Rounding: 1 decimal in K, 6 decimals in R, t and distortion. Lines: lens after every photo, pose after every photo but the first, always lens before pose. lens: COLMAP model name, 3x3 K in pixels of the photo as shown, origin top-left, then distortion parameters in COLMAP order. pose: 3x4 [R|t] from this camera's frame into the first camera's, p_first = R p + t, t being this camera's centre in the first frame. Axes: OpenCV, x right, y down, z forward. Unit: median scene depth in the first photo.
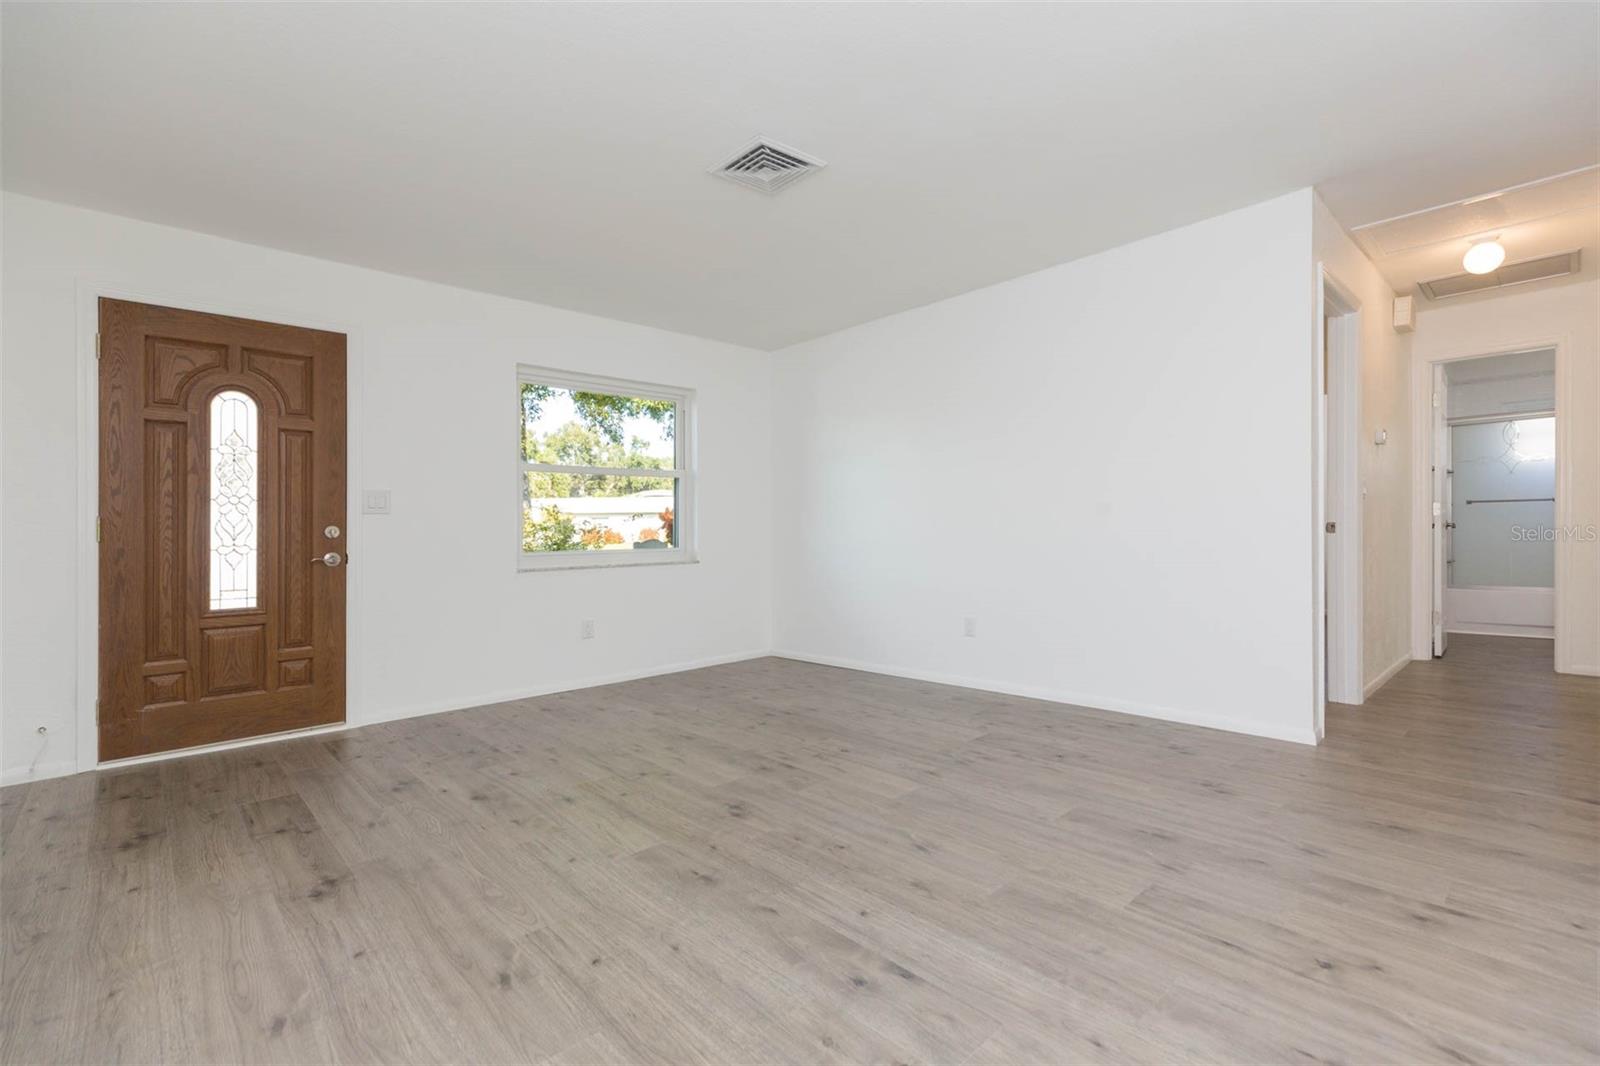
lens RADIAL K [[735.4, 0, 800.0], [0, 735.4, 533.0], [0, 0, 1]] dist [0.003169, 0.000522]
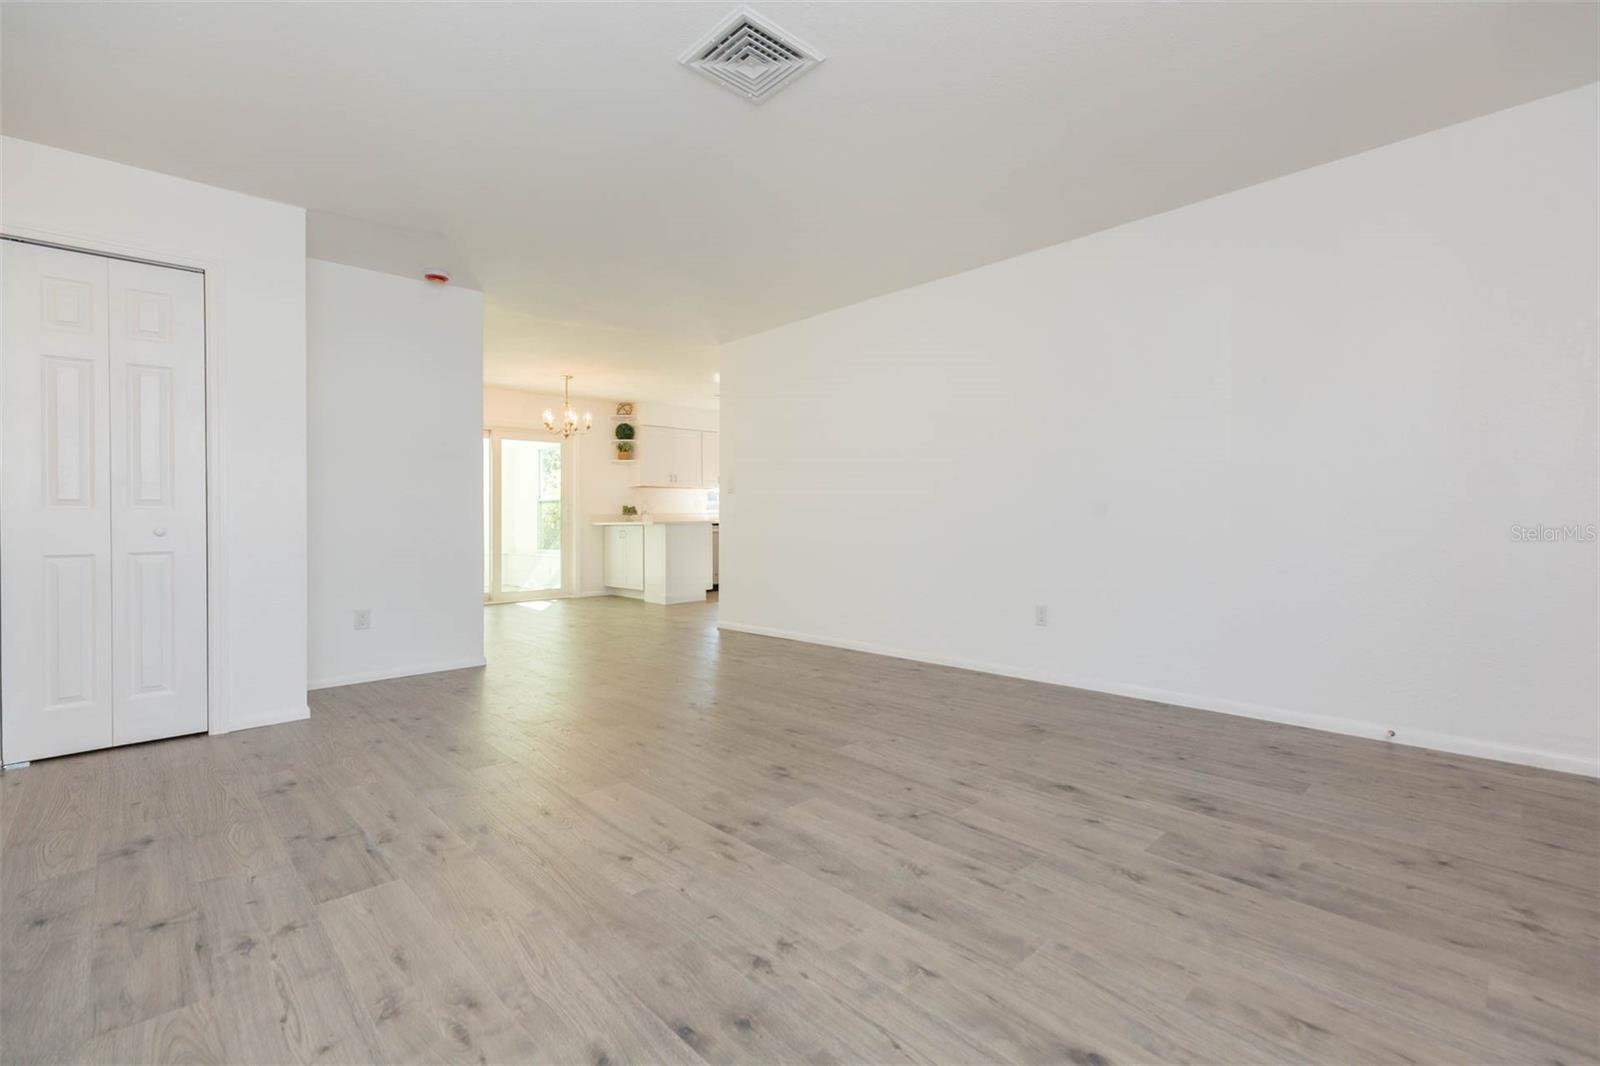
lens RADIAL K [[735.4, 0, 800.0], [0, 735.4, 533.0], [0, 0, 1]] dist [0.003169, 0.000522]
pose [[-0.999459, 0.030483, -0.012383, -0.098521], [0.030265, 0.999390, 0.017437, 0.016518], [0.012907, 0.017052, -0.999771, 1.833769]]
